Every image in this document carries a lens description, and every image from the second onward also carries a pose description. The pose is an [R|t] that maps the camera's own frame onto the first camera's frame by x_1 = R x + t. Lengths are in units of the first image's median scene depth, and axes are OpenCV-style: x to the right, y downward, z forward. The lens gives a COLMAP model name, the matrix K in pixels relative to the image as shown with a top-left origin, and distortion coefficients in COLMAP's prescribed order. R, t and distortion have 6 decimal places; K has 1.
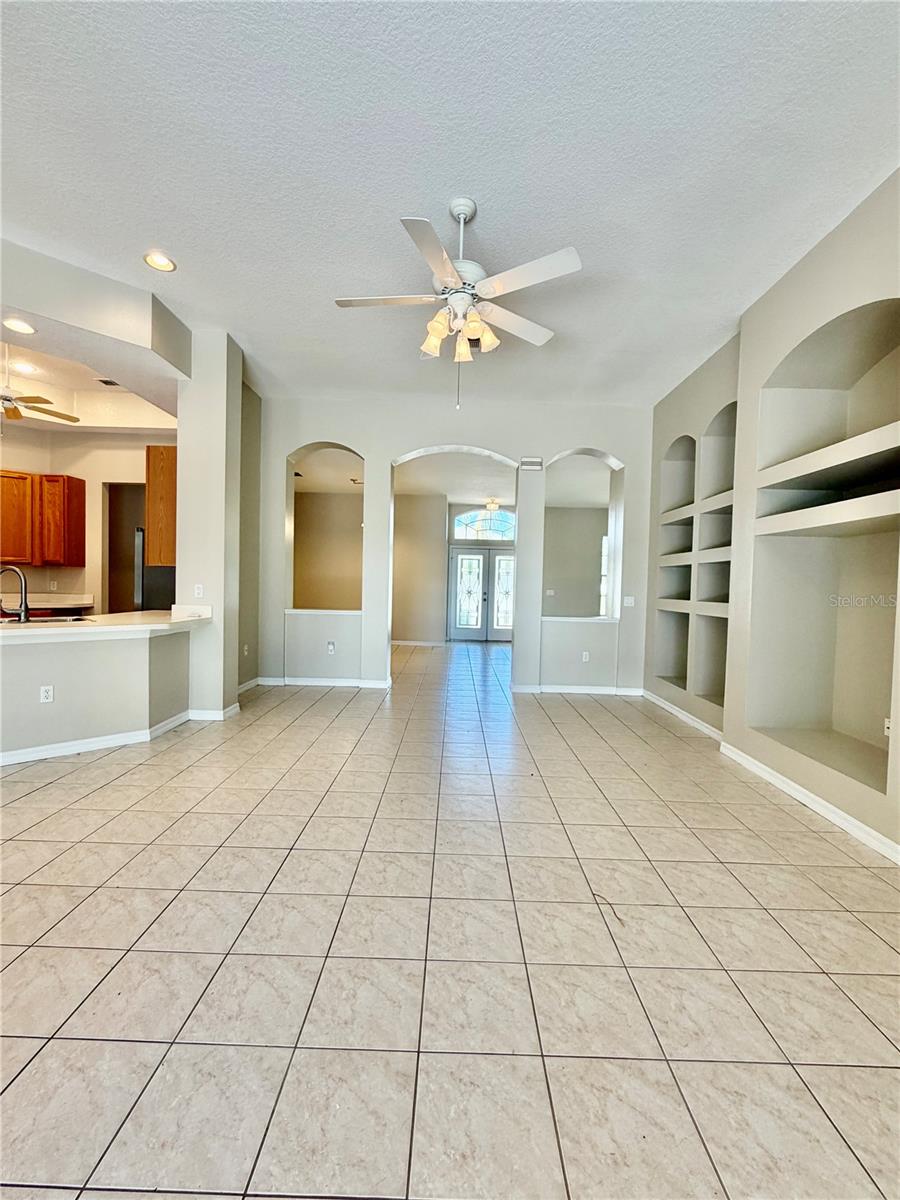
lens RADIAL K [[508.7, 0, 450.3], [0, 508.7, 599.0], [0, 0, 1]] dist [0.000234, 0.000231]
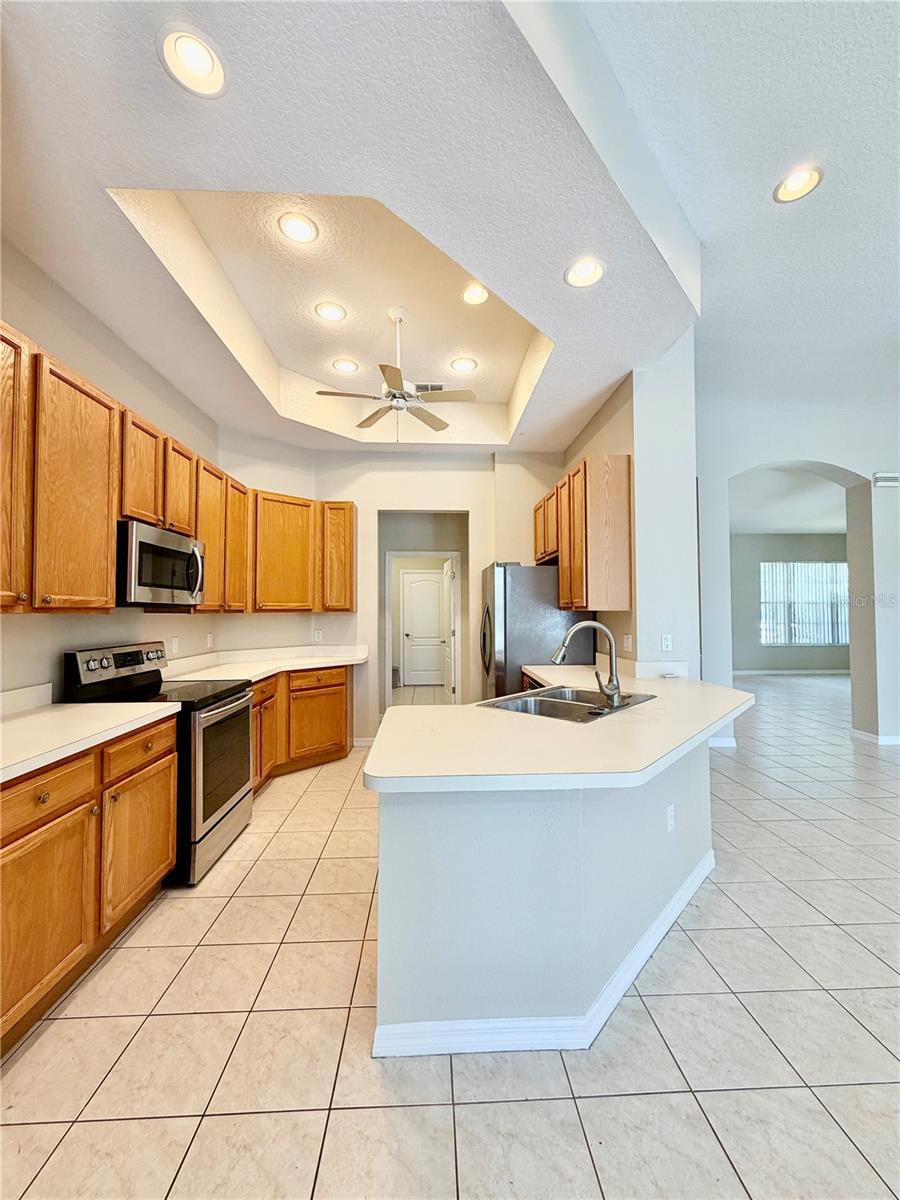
lens RADIAL K [[490.8, 0, 450.0], [0, 490.8, 600.0], [0, 0, 1]] dist [0.000789, -0.004601]
pose [[0.998992, -0.024328, 0.037733, -1.061737], [0.026572, 0.997835, -0.060168, -0.057101], [-0.036187, 0.061110, 0.997475, 0.367578]]
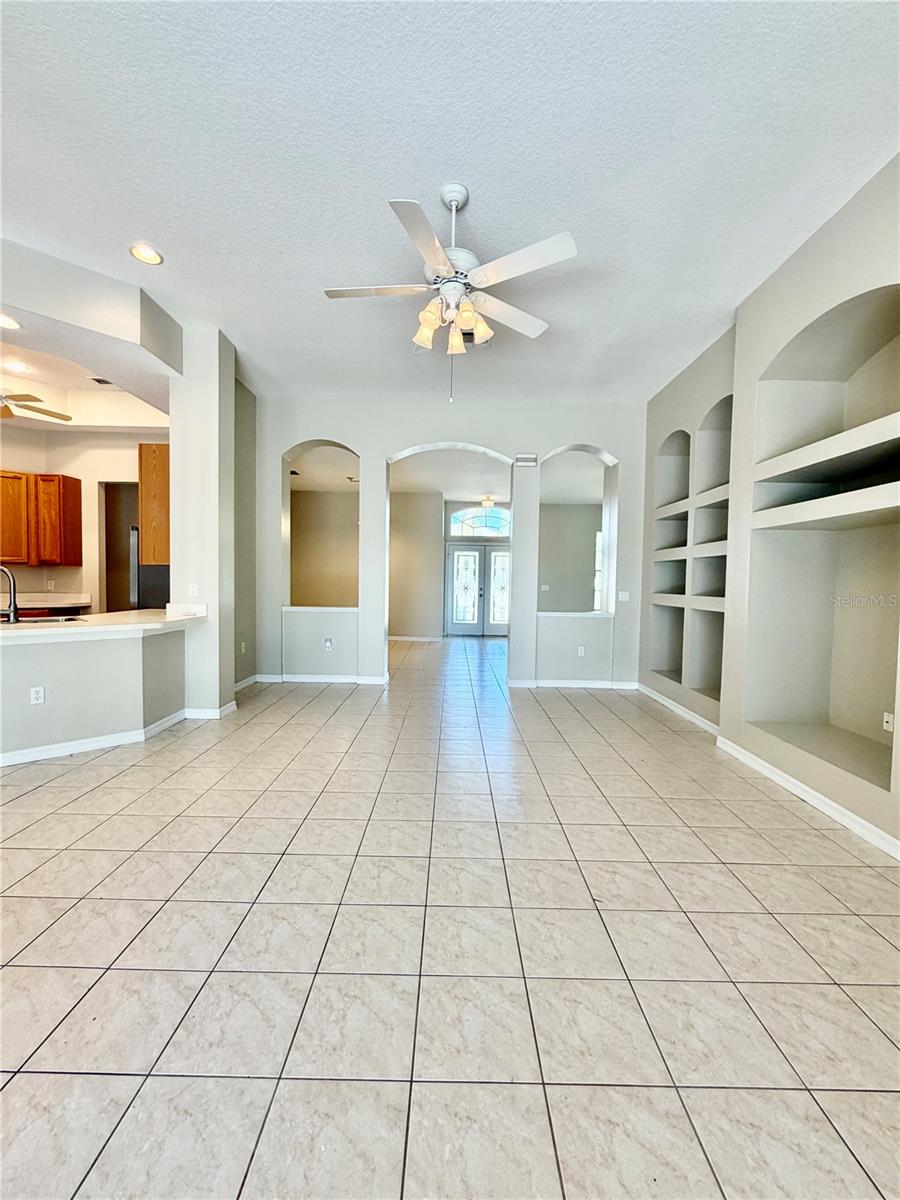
lens RADIAL K [[494.1, 0, 449.9], [0, 494.1, 599.0], [0, 0, 1]] dist [0.000891, 0.000231]
pose [[0.999960, -0.007843, 0.004212, 0.004614], [0.007806, 0.999932, 0.008705, -0.002282], [-0.004280, -0.008672, 0.999953, 0.038407]]
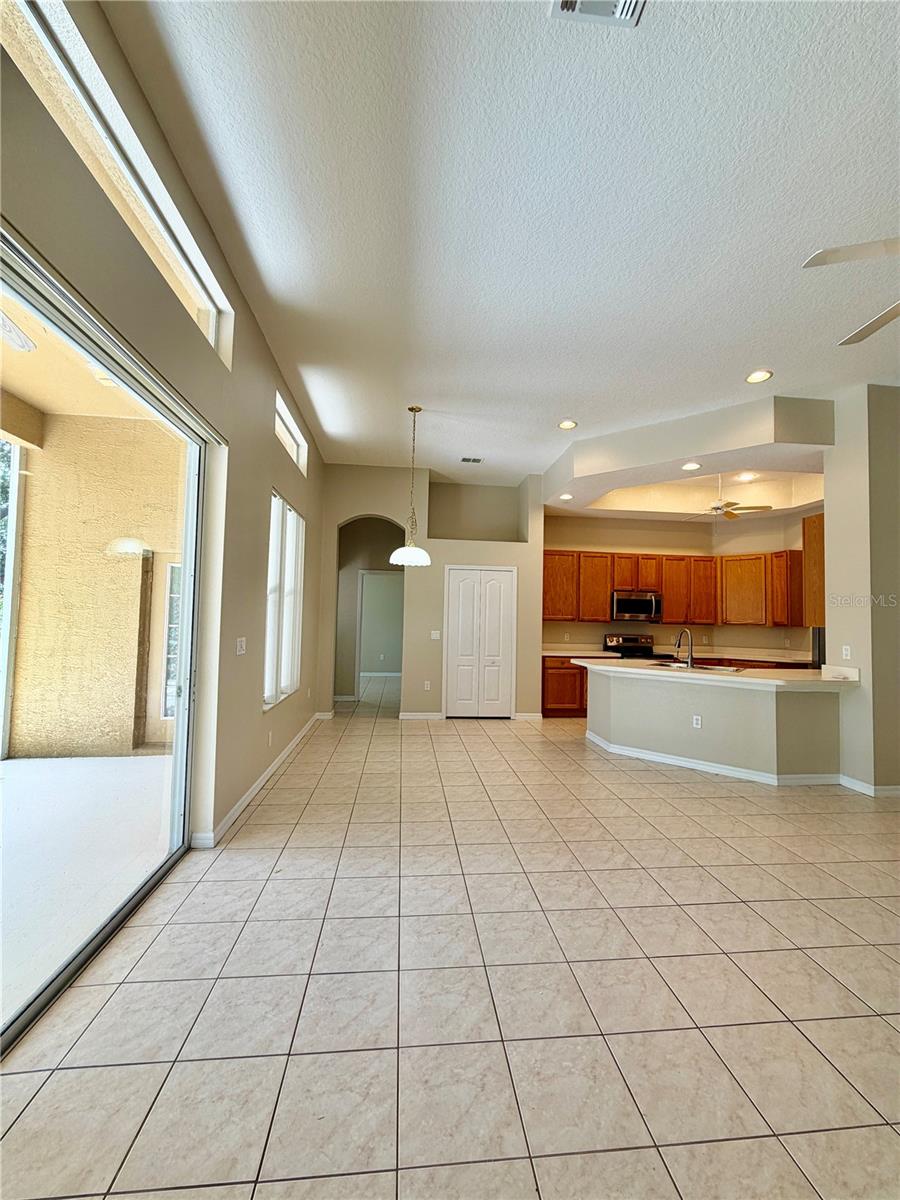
lens RADIAL K [[480.2, 0, 451.1], [0, 480.2, 597.2], [0, 0, 1]] dist [0.001225, 0.000255]
pose [[0.109688, -0.067924, -0.991642, 0.438097], [-0.050988, 0.995964, -0.073860, -0.018228], [0.992657, 0.058664, 0.105782, 0.182165]]
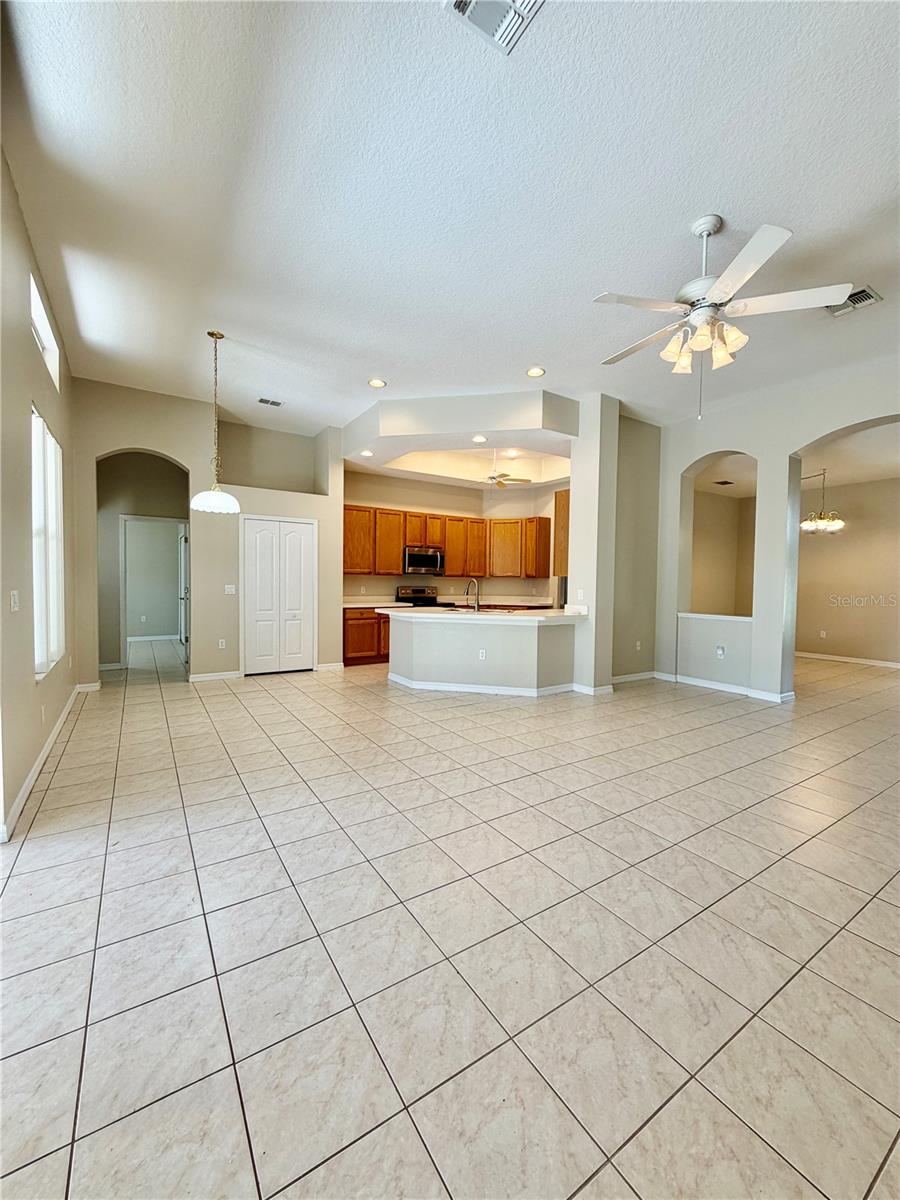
lens RADIAL K [[480.2, 0, 451.1], [0, 480.2, 597.2], [0, 0, 1]] dist [0.001225, 0.000255]
pose [[0.553216, 0.011154, -0.832963, 0.459605], [-0.026569, 0.999638, -0.004260, 0.007039], [0.832614, 0.024487, 0.553312, 0.034953]]
